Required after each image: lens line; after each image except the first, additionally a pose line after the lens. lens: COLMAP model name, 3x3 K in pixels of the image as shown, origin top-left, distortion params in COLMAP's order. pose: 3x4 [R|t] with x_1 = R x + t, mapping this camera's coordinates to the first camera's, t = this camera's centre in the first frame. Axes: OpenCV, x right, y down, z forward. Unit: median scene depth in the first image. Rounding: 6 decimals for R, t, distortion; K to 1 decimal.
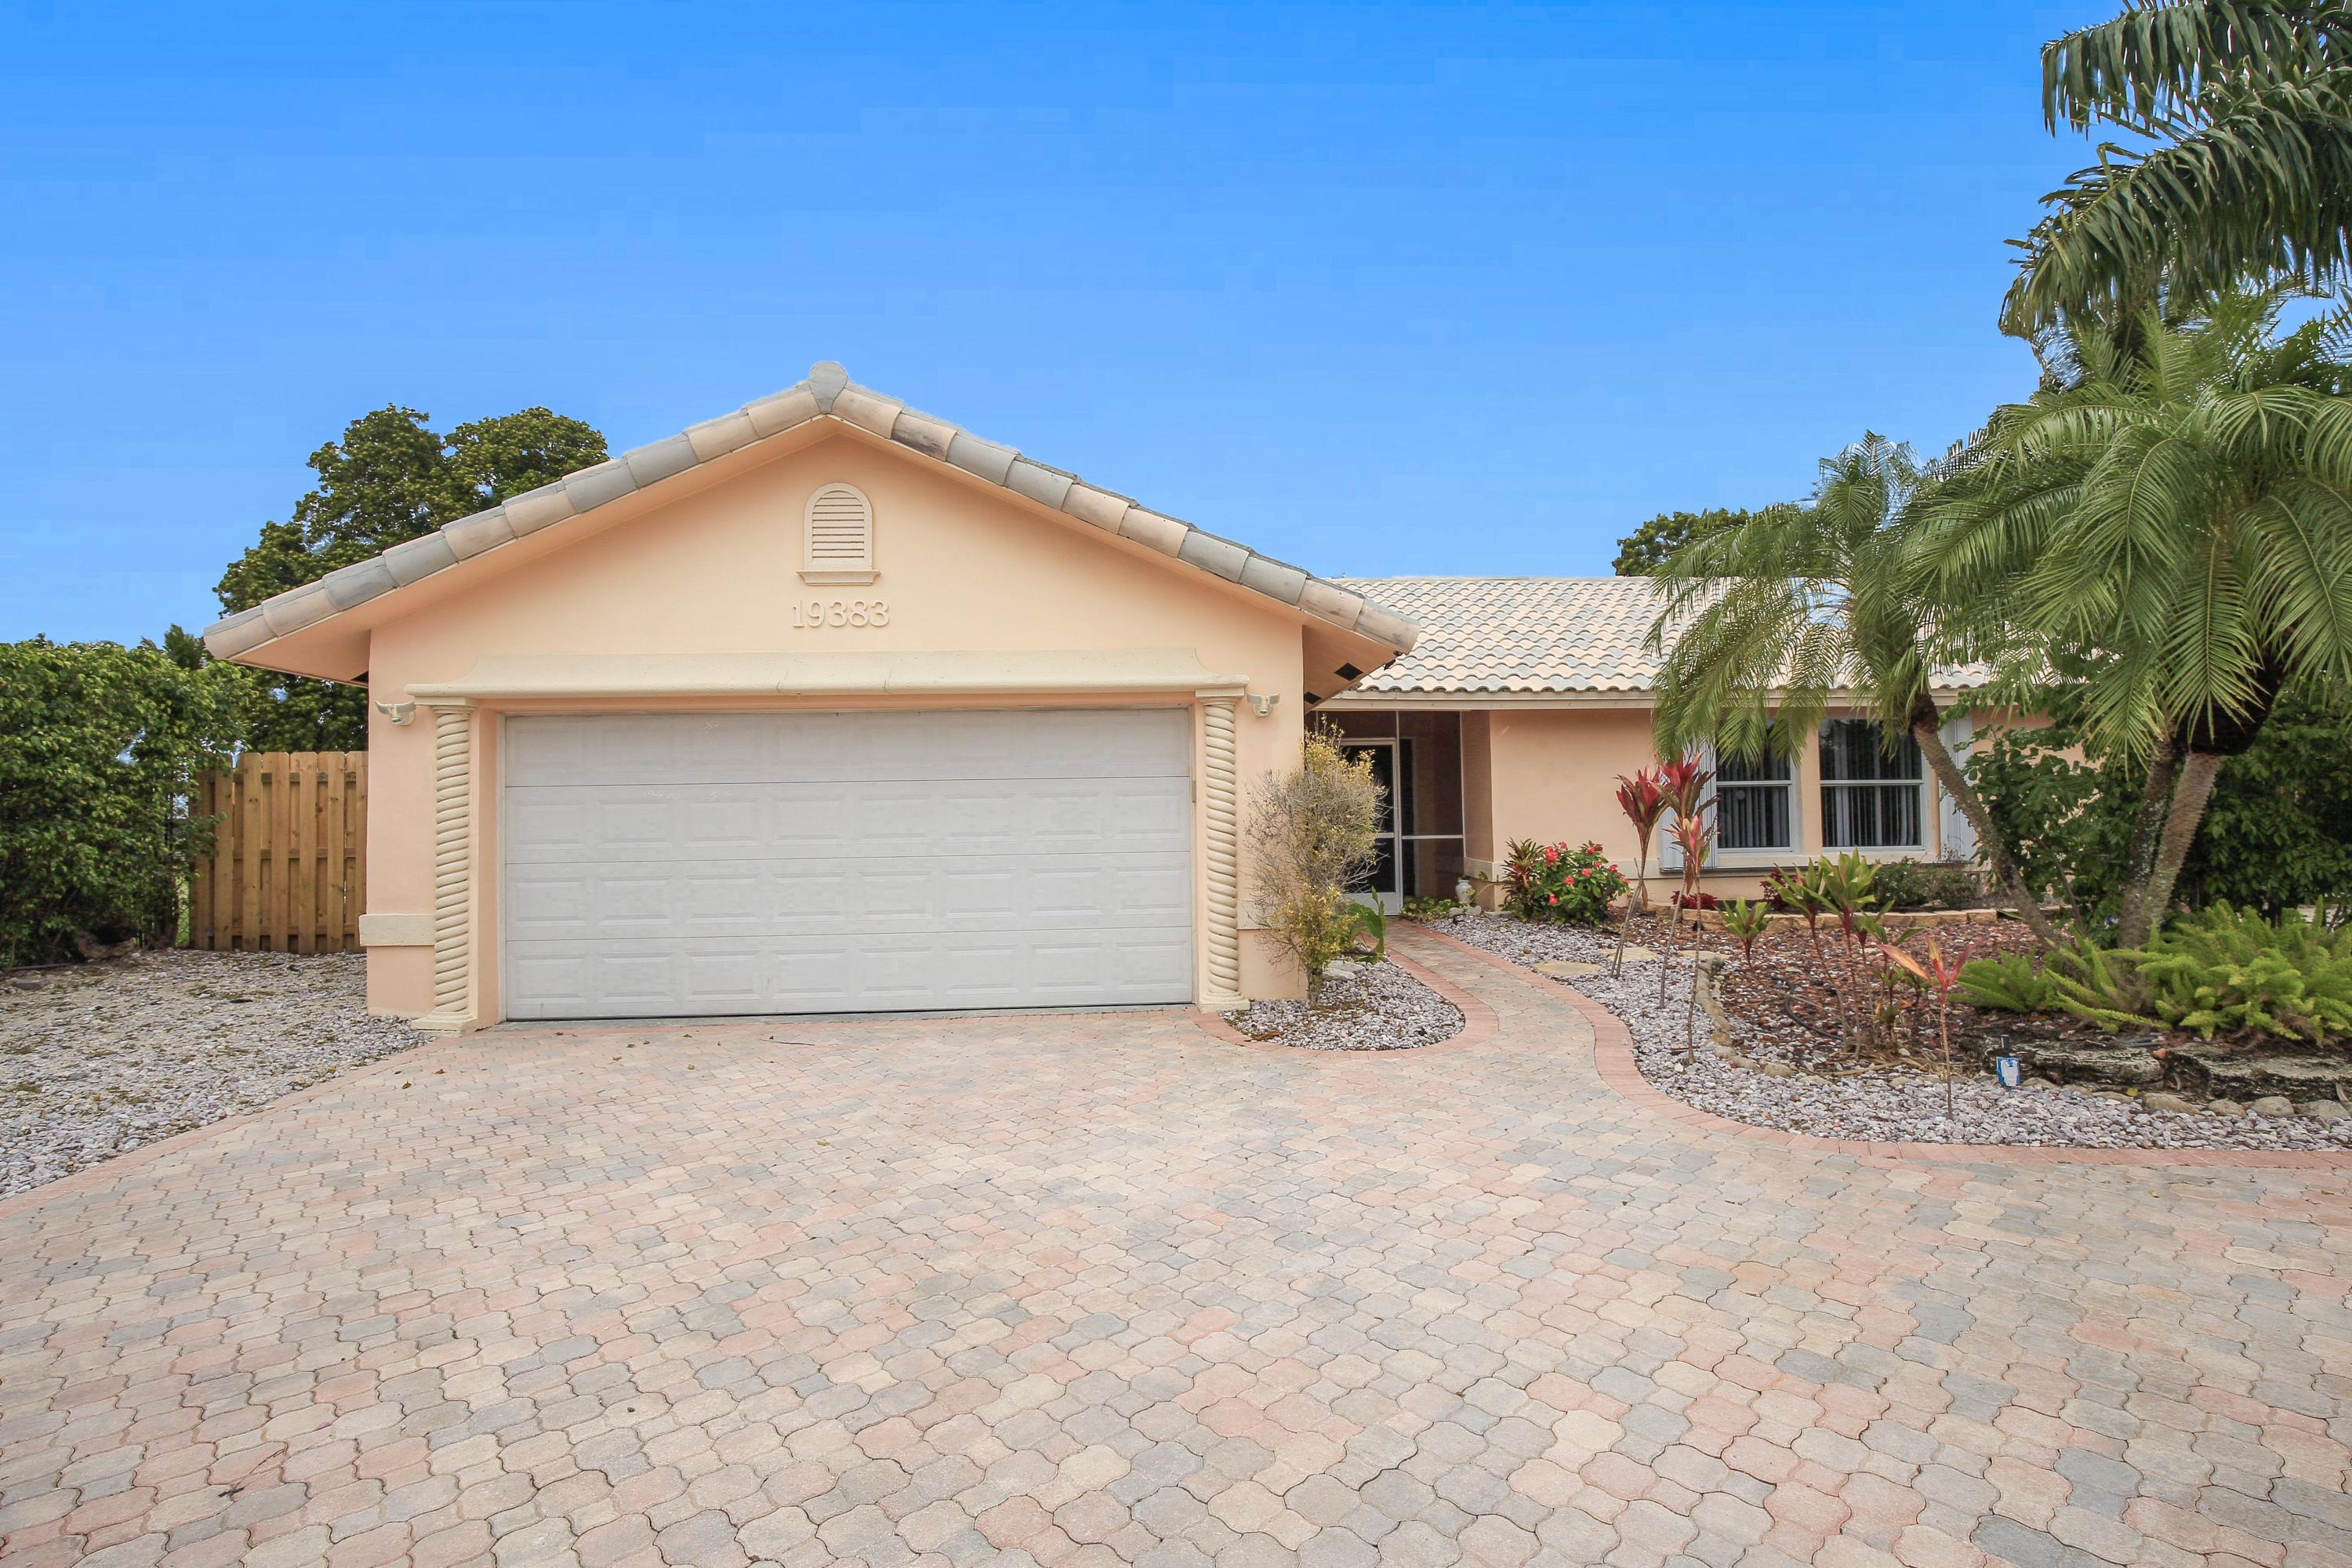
lens RADIAL K [[1094.6, 0, 1204.9], [0, 1094.6, 774.3], [0, 0, 1]] dist [-0.038126, 0.007932]
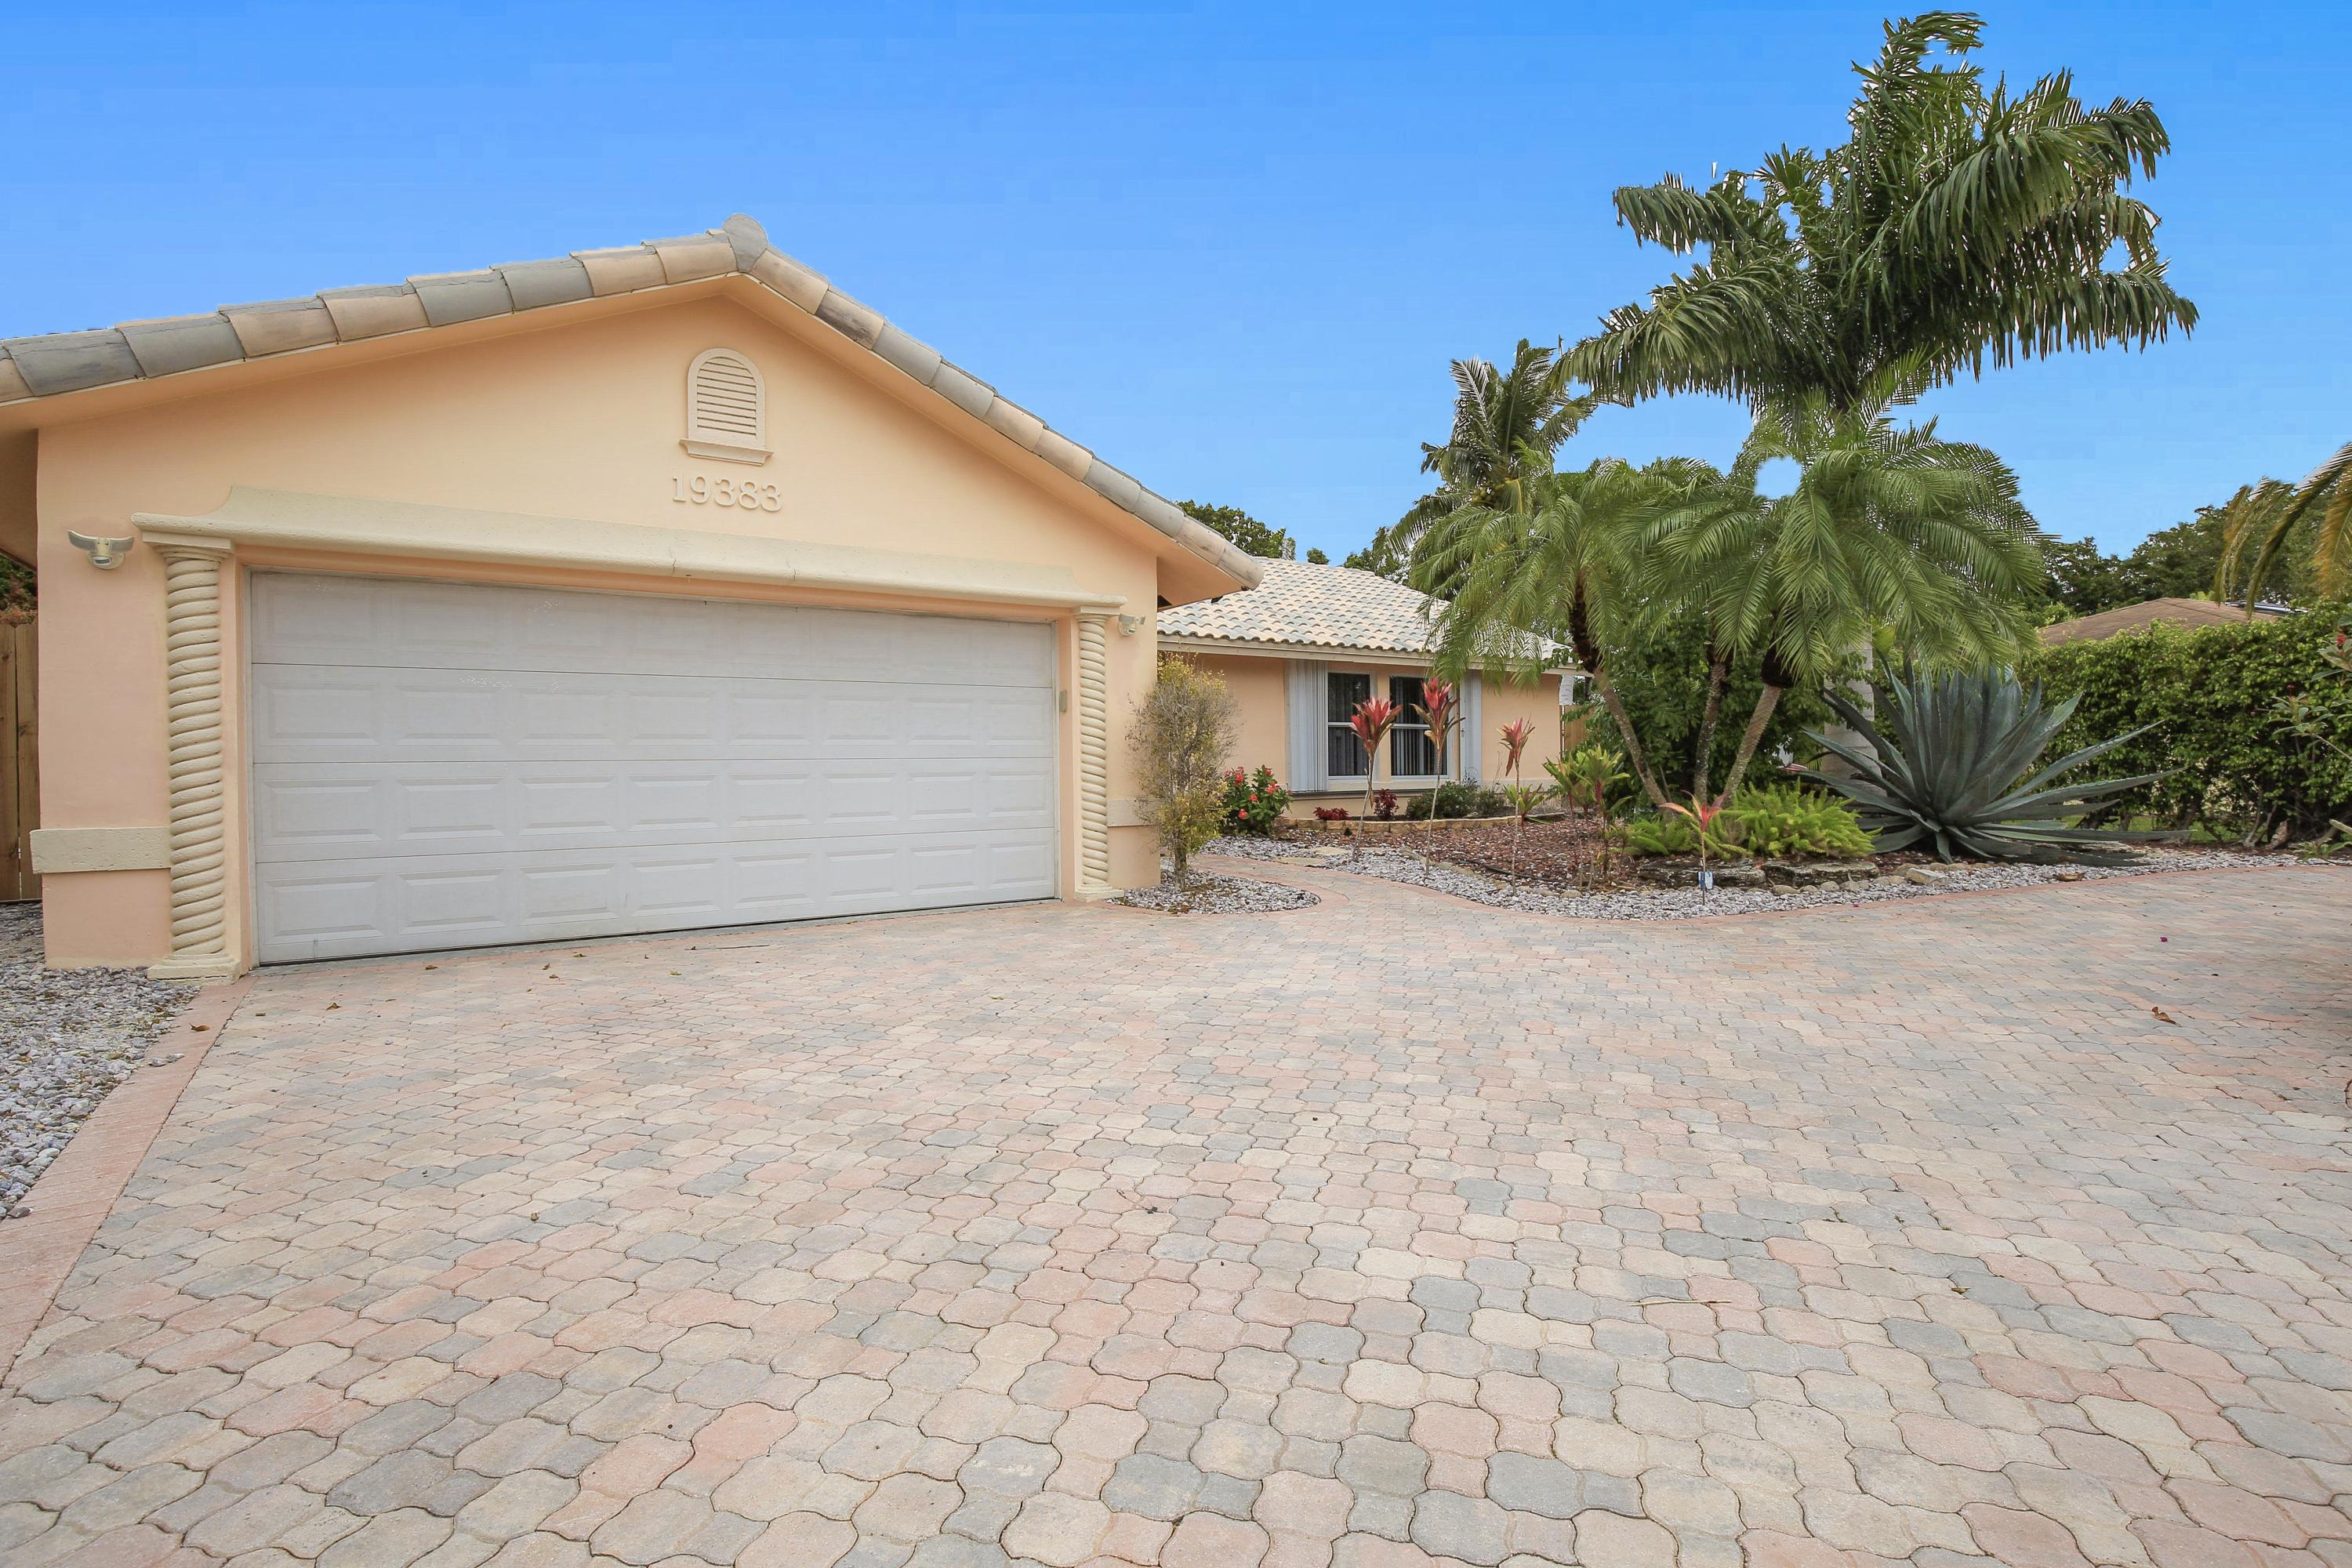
lens RADIAL K [[1094.6, 0, 1204.9], [0, 1094.6, 774.3], [0, 0, 1]] dist [-0.038126, 0.007932]
pose [[0.860525, 0.002319, 0.509403, -0.472450], [-0.018016, 0.999503, 0.025884, 0.061753], [-0.509090, -0.031451, 0.860139, 0.000568]]
